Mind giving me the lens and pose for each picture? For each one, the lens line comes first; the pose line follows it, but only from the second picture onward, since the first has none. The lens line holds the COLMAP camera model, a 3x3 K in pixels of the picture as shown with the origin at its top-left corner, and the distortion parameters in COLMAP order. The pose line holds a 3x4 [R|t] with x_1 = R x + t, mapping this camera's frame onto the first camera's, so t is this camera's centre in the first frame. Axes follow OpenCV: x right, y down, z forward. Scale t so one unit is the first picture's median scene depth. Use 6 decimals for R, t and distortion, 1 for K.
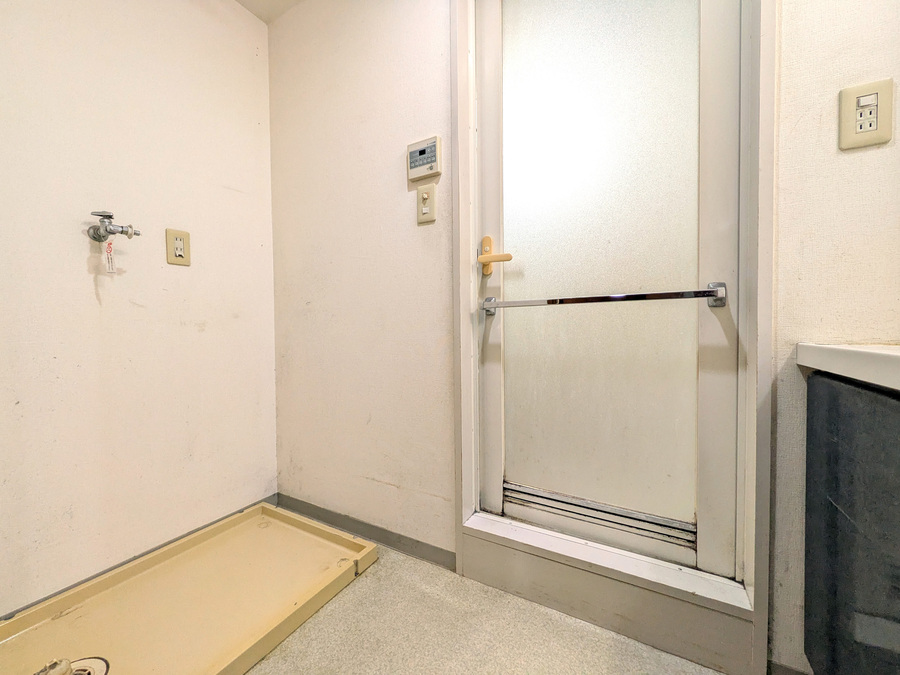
lens RADIAL K [[358.9, 0, 449.0], [0, 358.9, 332.8], [0, 0, 1]] dist [0.001913, 0.000821]
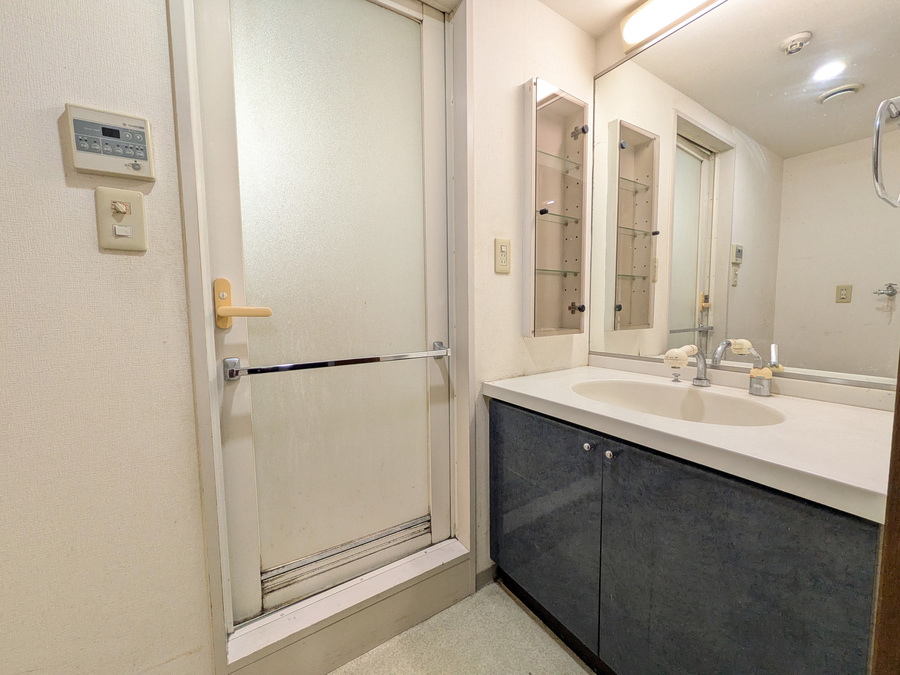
lens RADIAL K [[358.9, 0, 454.3], [0, 358.9, 334.4], [0, 0, 1]] dist [0.001913, 0.000821]
pose [[0.464488, -0.064492, 0.883228, -0.363534], [0.024808, 0.997901, 0.059819, -0.194486], [-0.885232, -0.005874, 0.465113, 0.222652]]
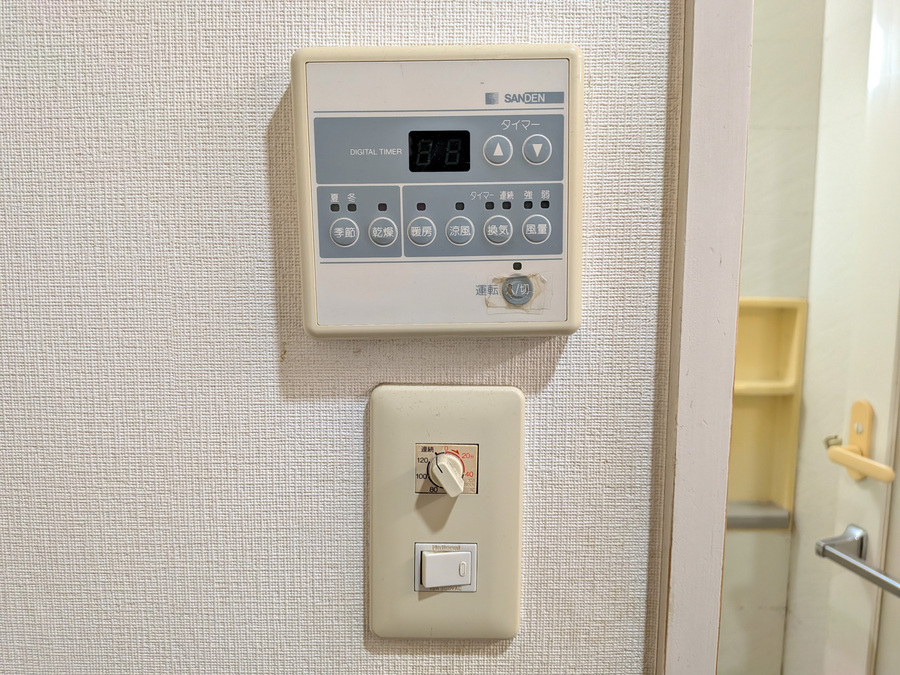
lens RADIAL K [[623.2, 0, 446.4], [0, 623.2, 341.2], [0, 0, 1]] dist [0.045496, 0.000163]
pose [[0.867072, -0.043567, 0.496274, -0.186567], [-0.001668, 0.995909, 0.090343, -0.463322], [-0.498179, -0.079162, 0.863453, 0.817875]]
